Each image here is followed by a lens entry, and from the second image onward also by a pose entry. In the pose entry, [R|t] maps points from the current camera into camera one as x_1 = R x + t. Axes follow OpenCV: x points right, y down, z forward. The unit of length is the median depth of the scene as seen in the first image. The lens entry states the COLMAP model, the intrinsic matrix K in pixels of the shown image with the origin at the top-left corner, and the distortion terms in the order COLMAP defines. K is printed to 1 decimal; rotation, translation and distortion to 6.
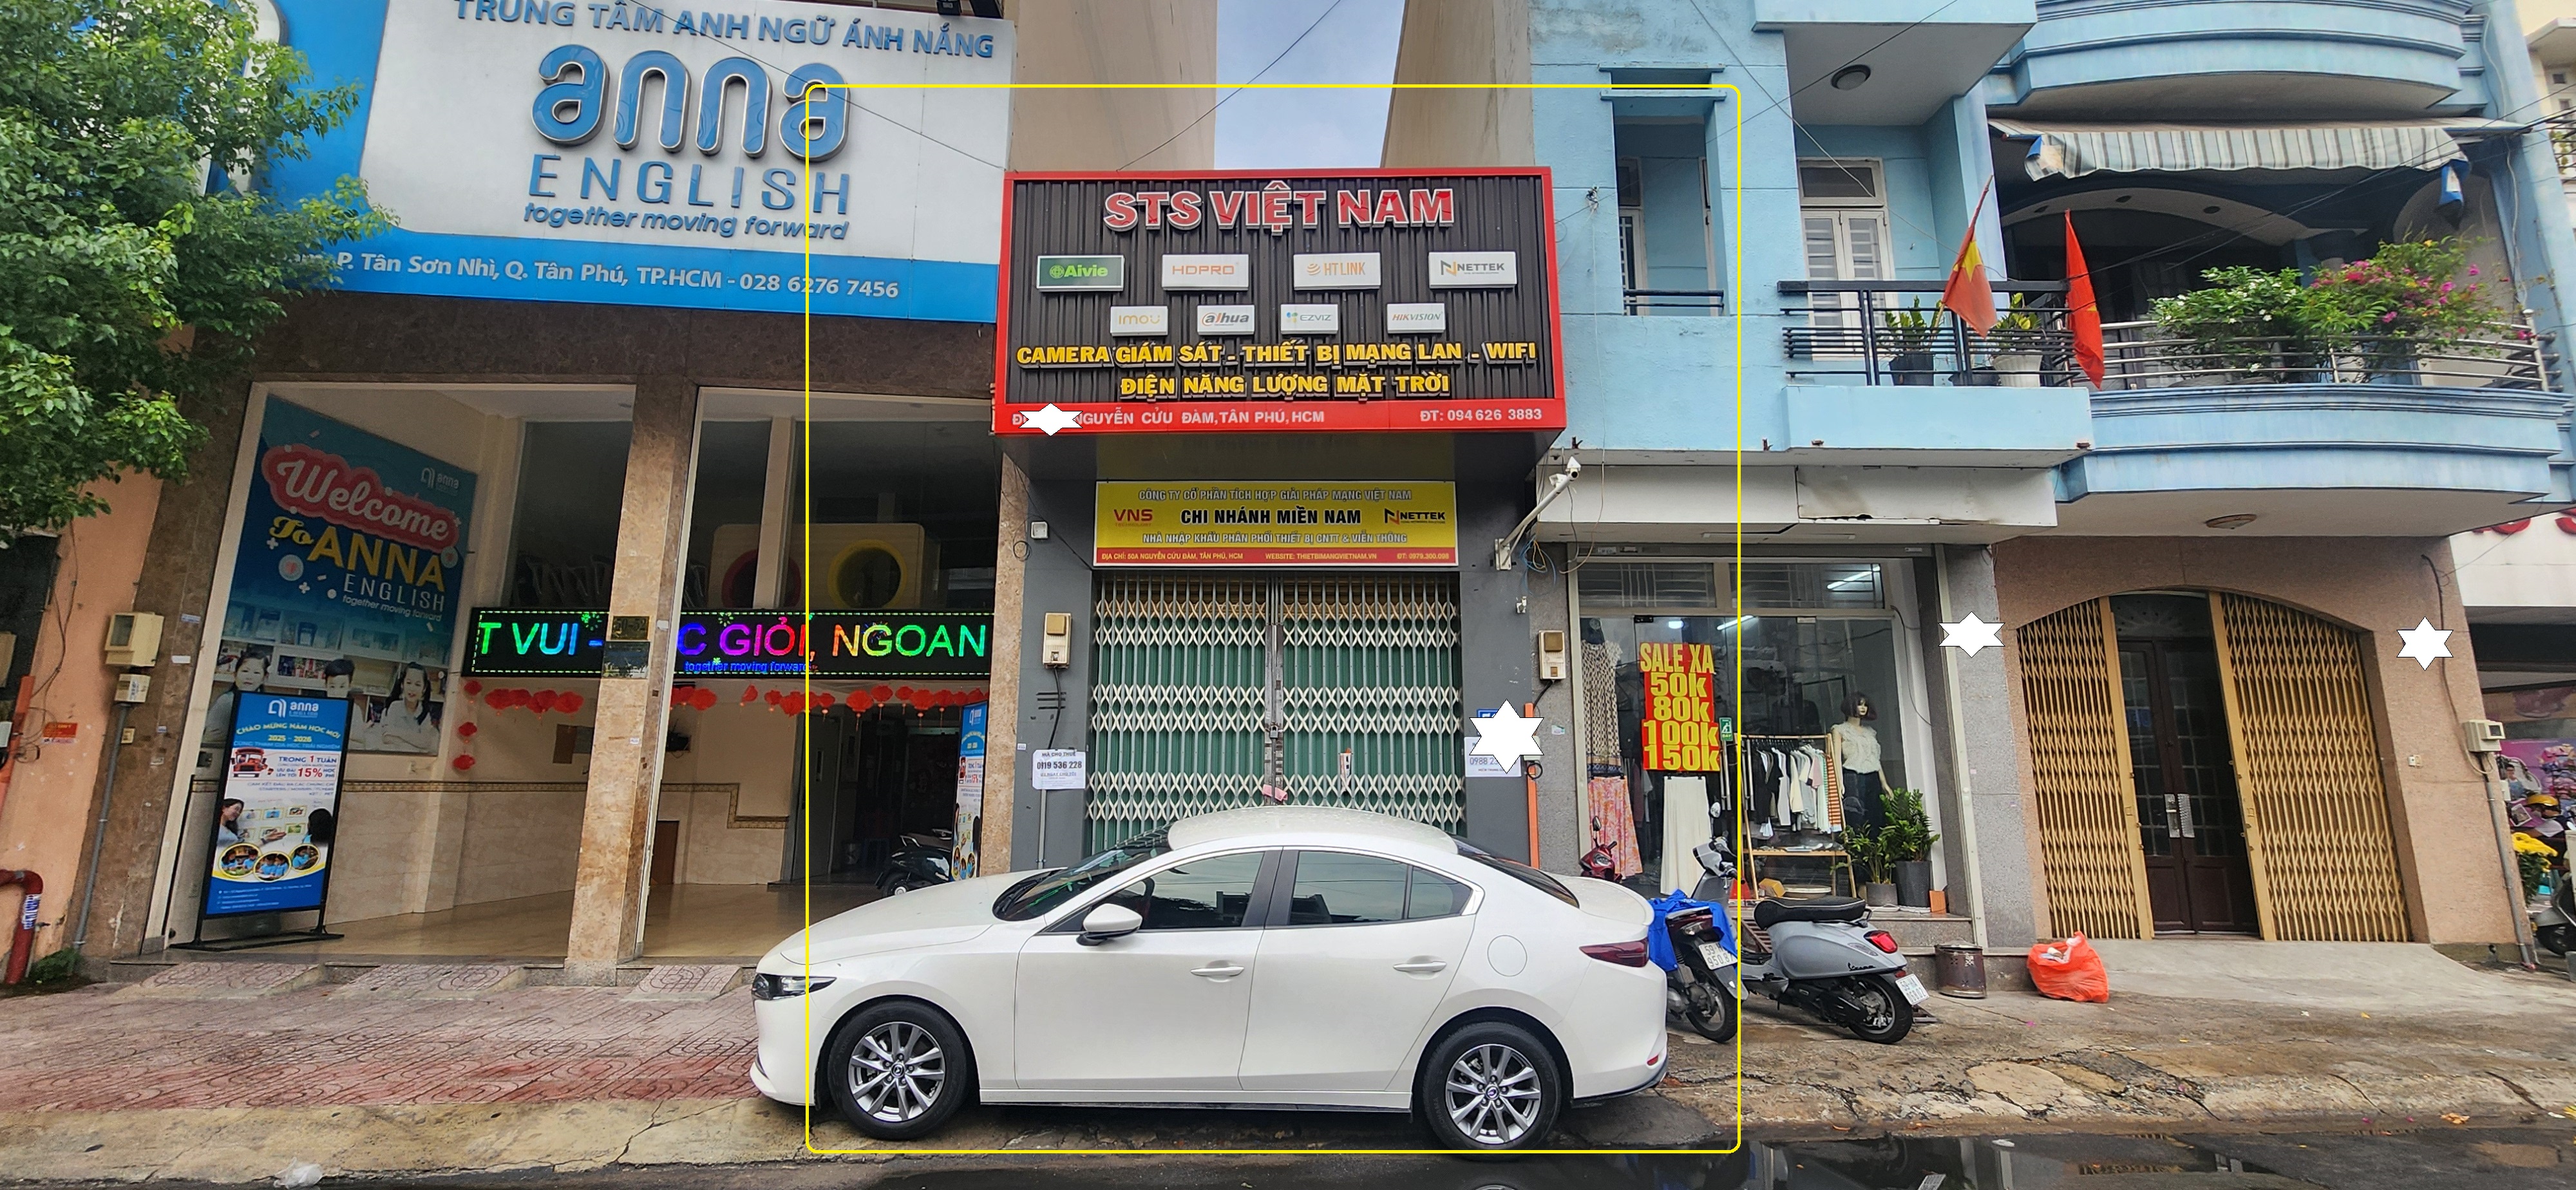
lens RADIAL K [[1088.6, 0, 1288.0], [0, 1088.6, 595.0], [0, 0, 1]] dist [-0.000011, 0.000035]
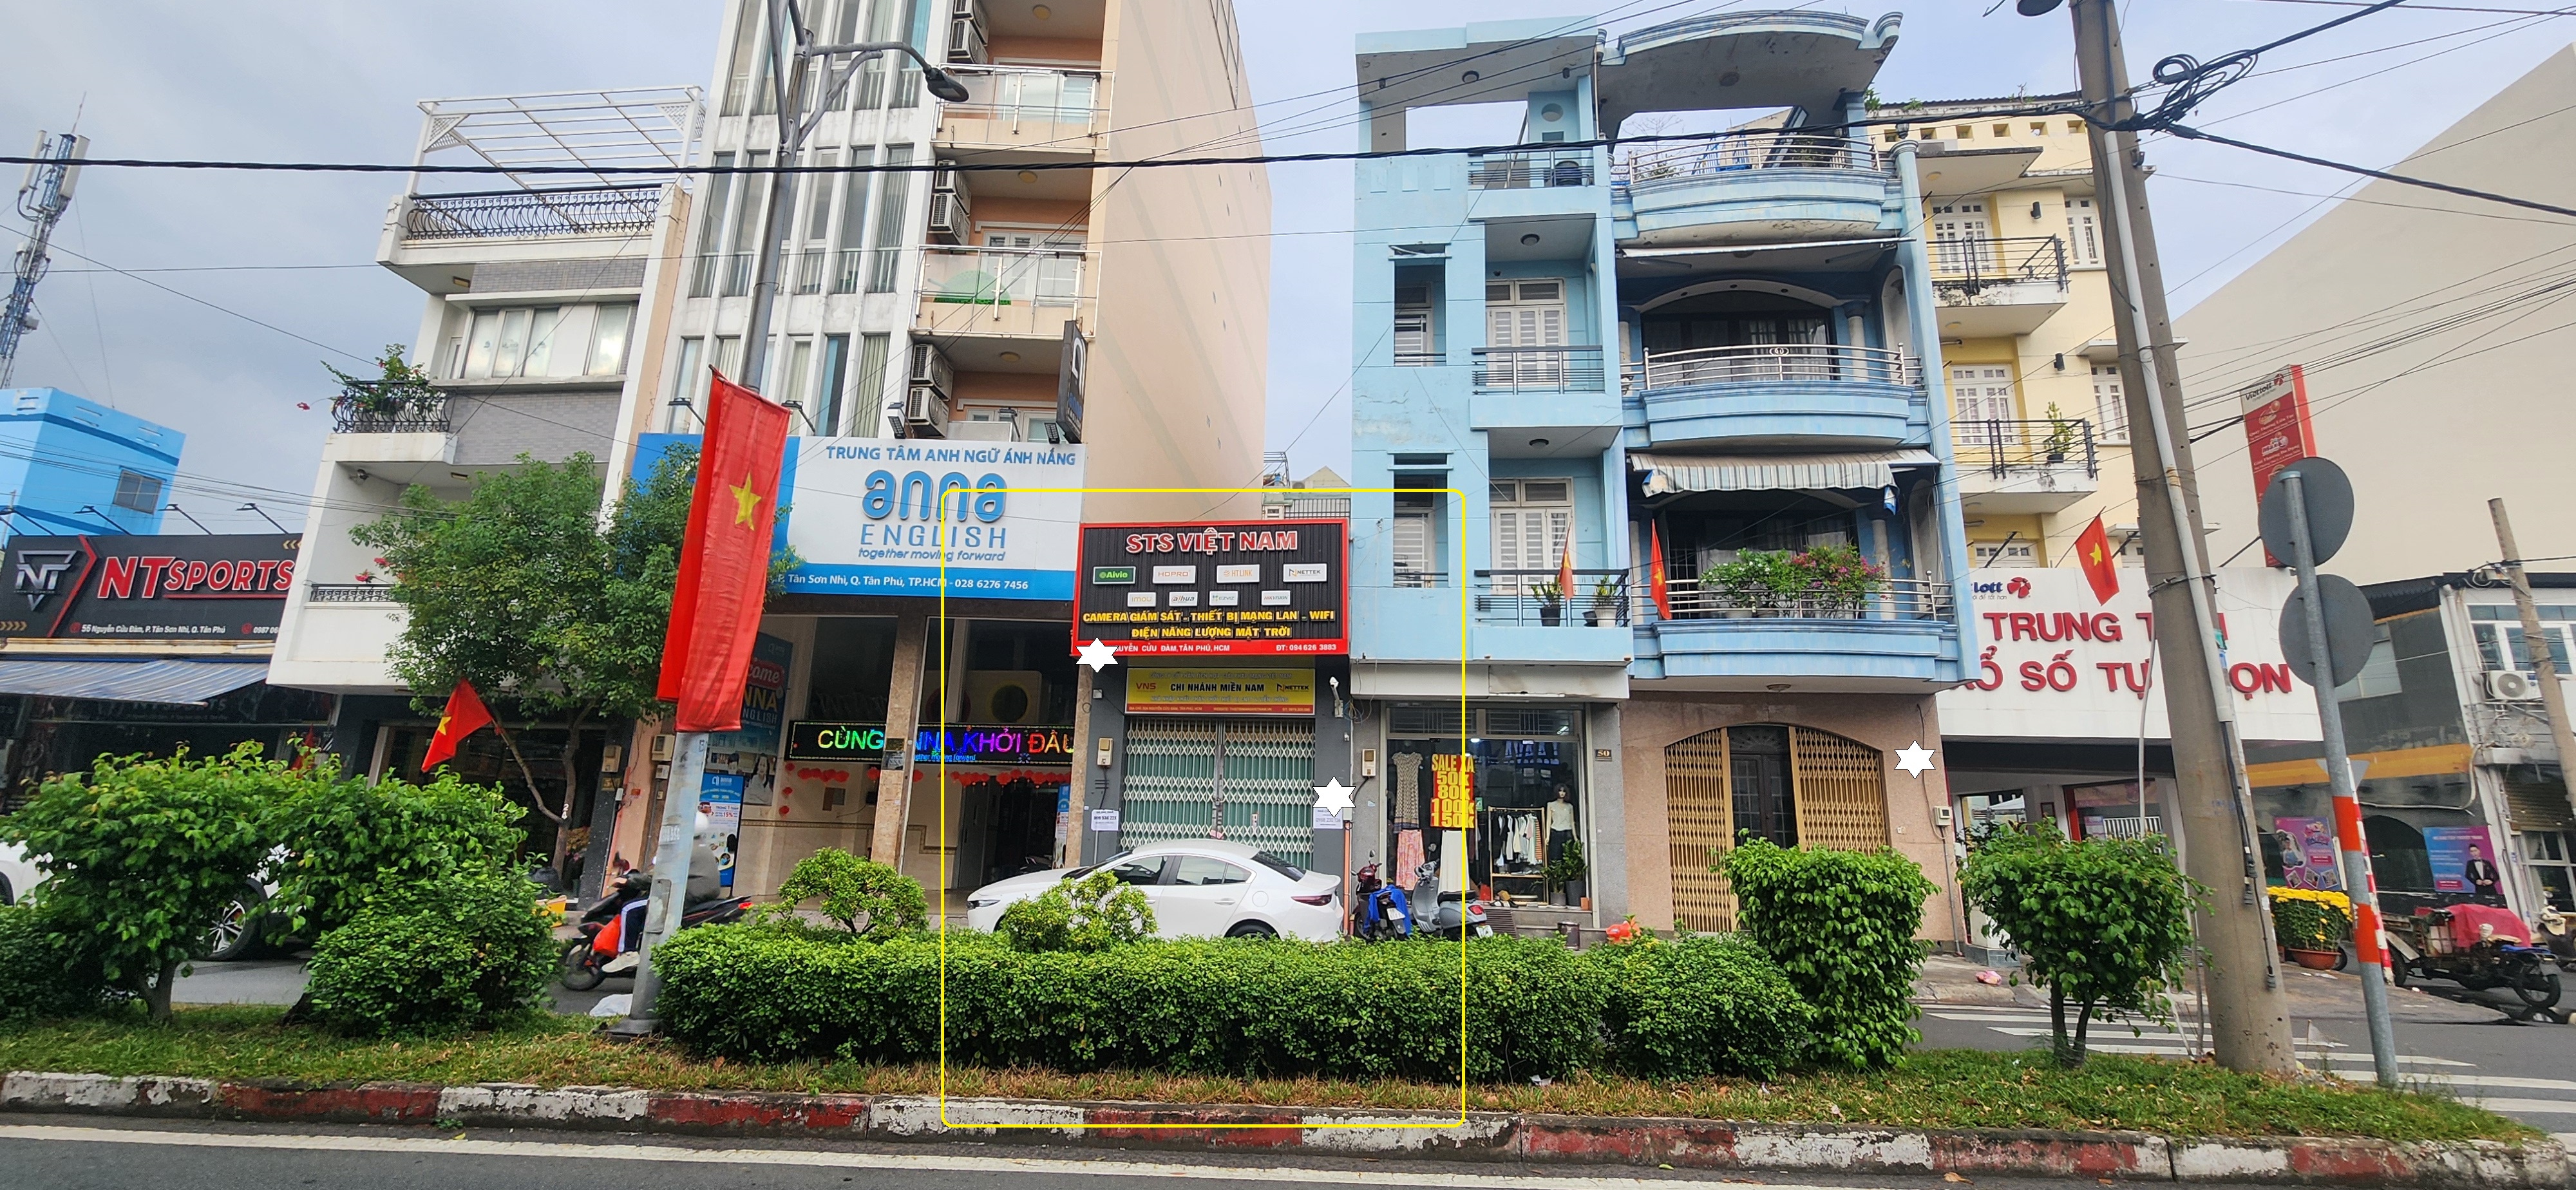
lens RADIAL K [[1088.6, 0, 1288.0], [0, 1088.6, 595.0], [0, 0, 1]] dist [-0.000011, 0.000035]
pose [[0.994406, -0.003273, -0.105578, 0.331819], [-0.001739, 0.998877, -0.047353, -0.154827], [0.105614, 0.047271, 0.993283, -0.944798]]
